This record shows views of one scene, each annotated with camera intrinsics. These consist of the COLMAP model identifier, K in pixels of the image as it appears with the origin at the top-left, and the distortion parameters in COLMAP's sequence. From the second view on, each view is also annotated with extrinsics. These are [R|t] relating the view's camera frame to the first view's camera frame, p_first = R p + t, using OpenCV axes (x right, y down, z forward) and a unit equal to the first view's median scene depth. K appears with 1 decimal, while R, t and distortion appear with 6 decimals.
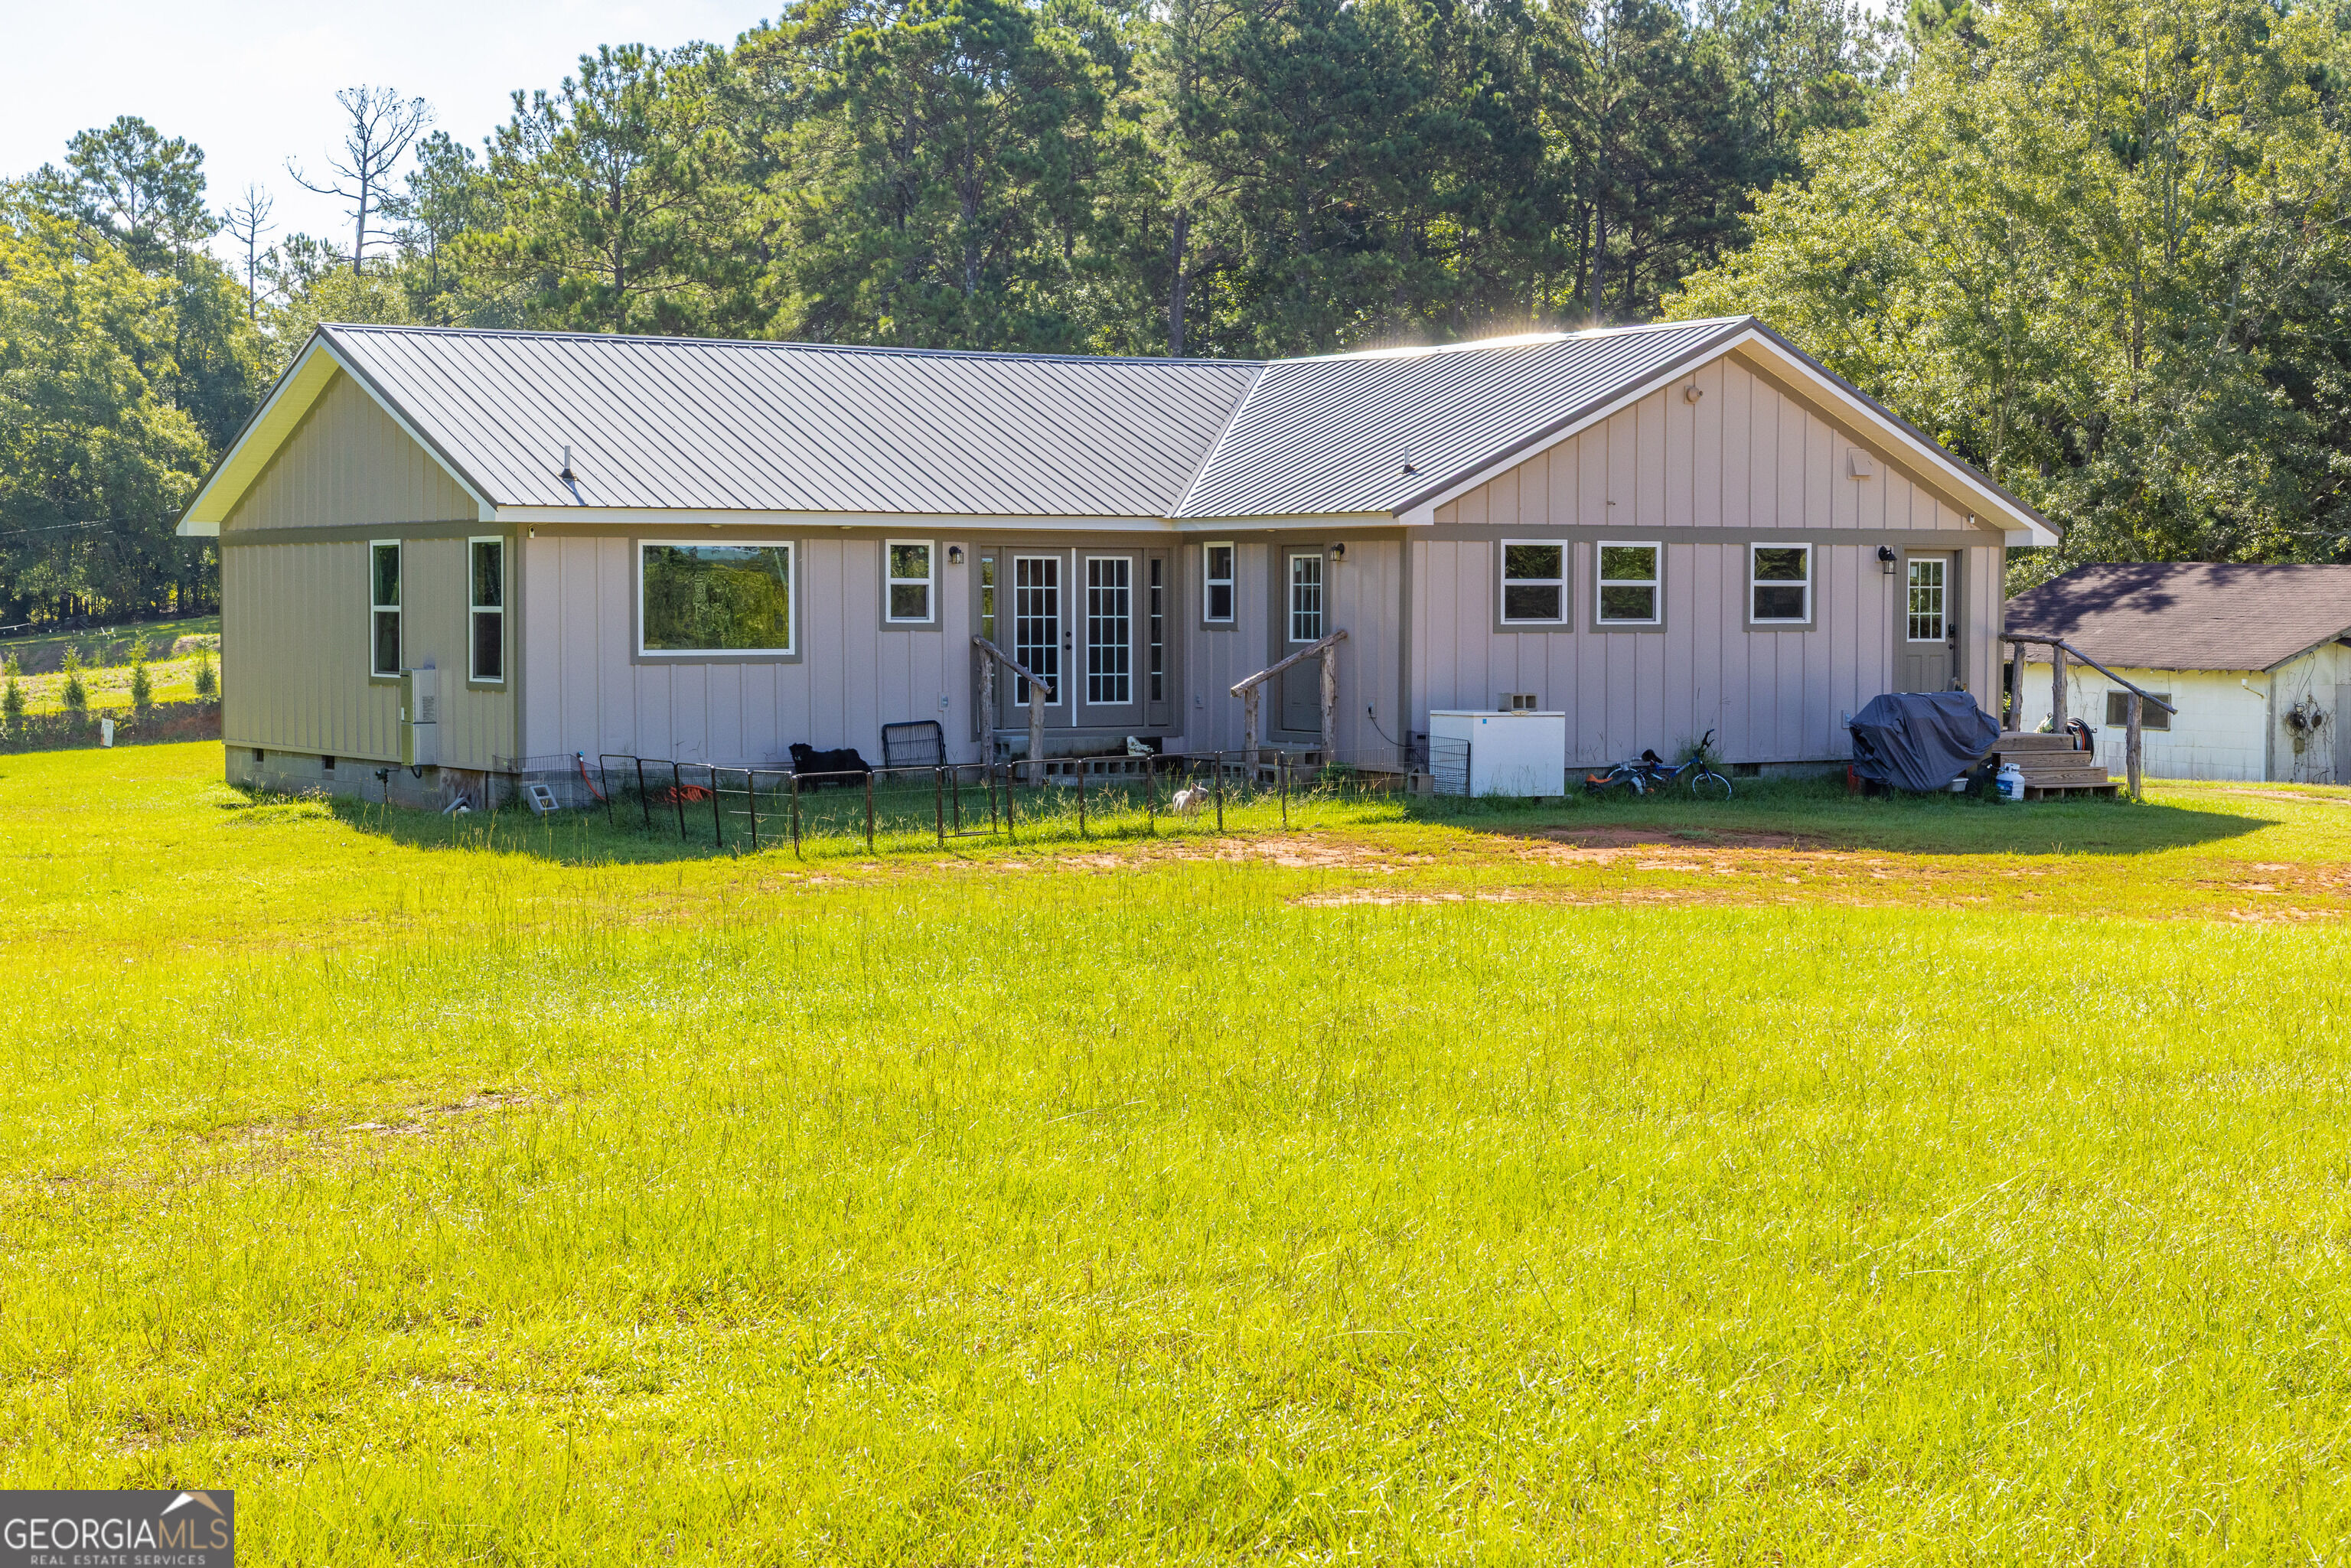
lens RADIAL K [[3794.9, 0, 1175.6], [0, 3794.9, 782.4], [0, 0, 1]] dist [0.013742, 0.000000]
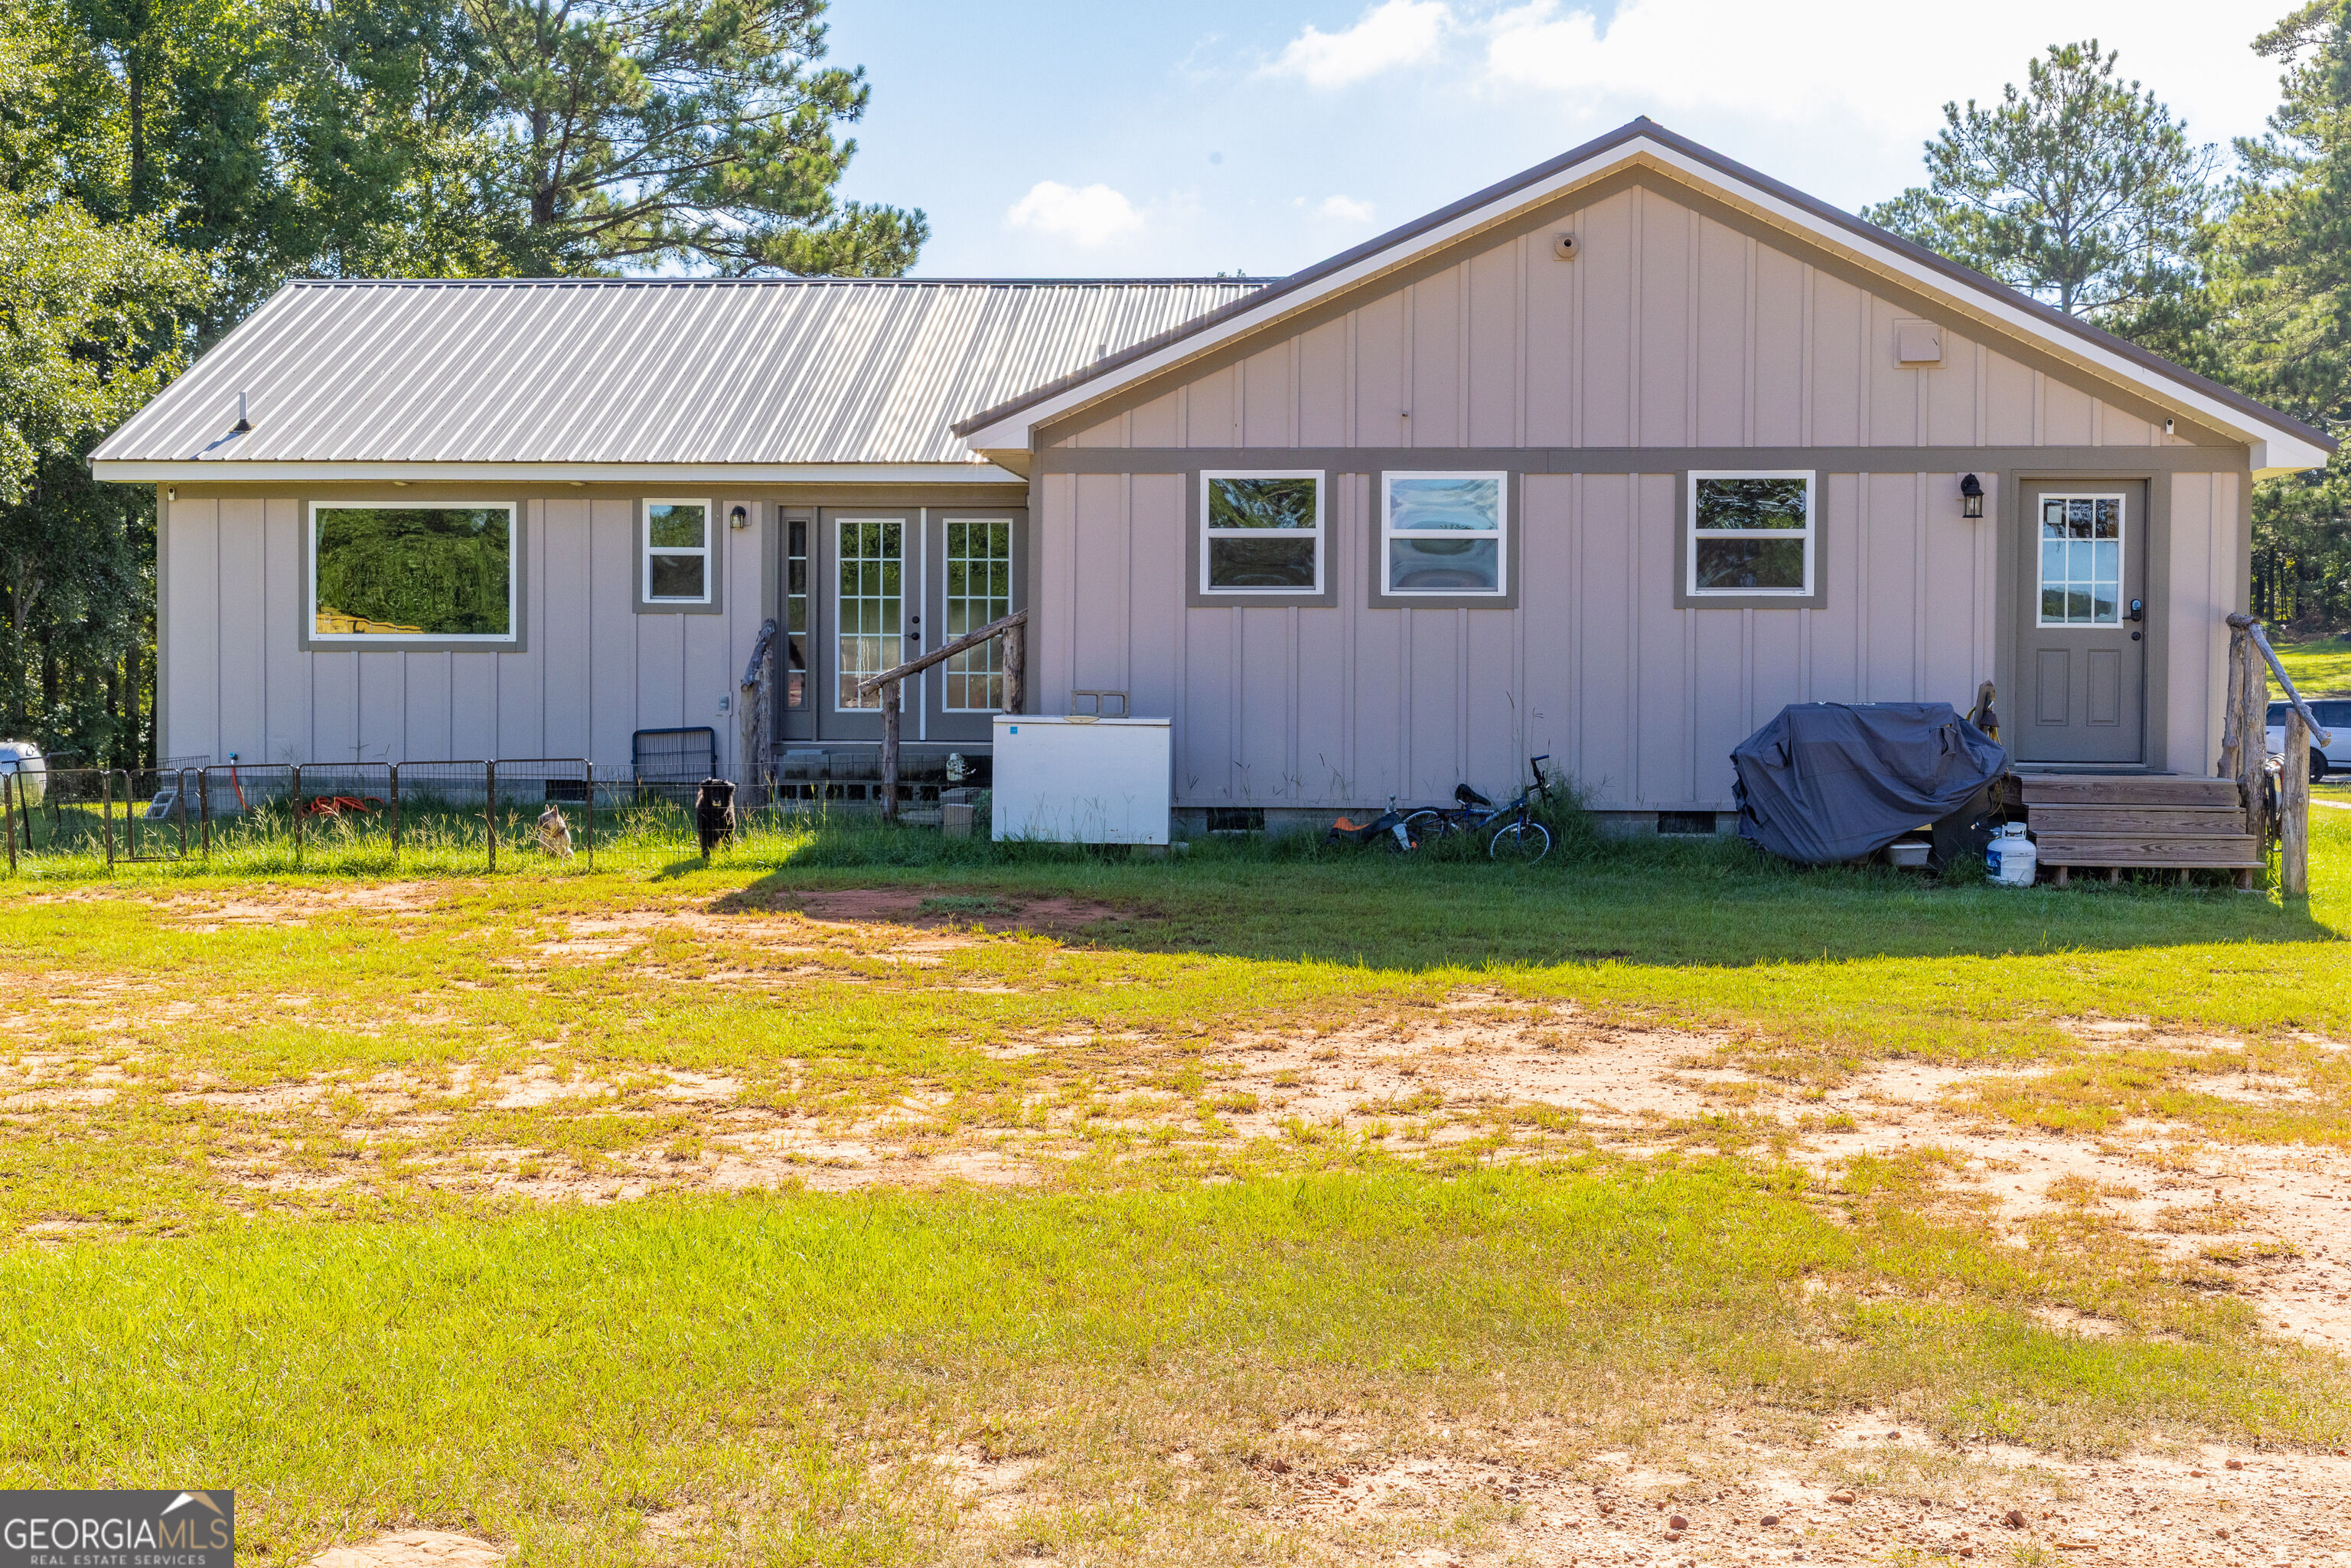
lens RADIAL K [[3378.3, 0, 1175.5], [0, 3378.3, 782.5], [0, 0, 1]] dist [0.050507, 0.000000]
pose [[0.794033, 0.023016, -0.607438, 0.443328], [-0.033339, 0.999428, -0.005712, -0.003945], [0.606959, 0.024786, 0.794346, 0.501121]]
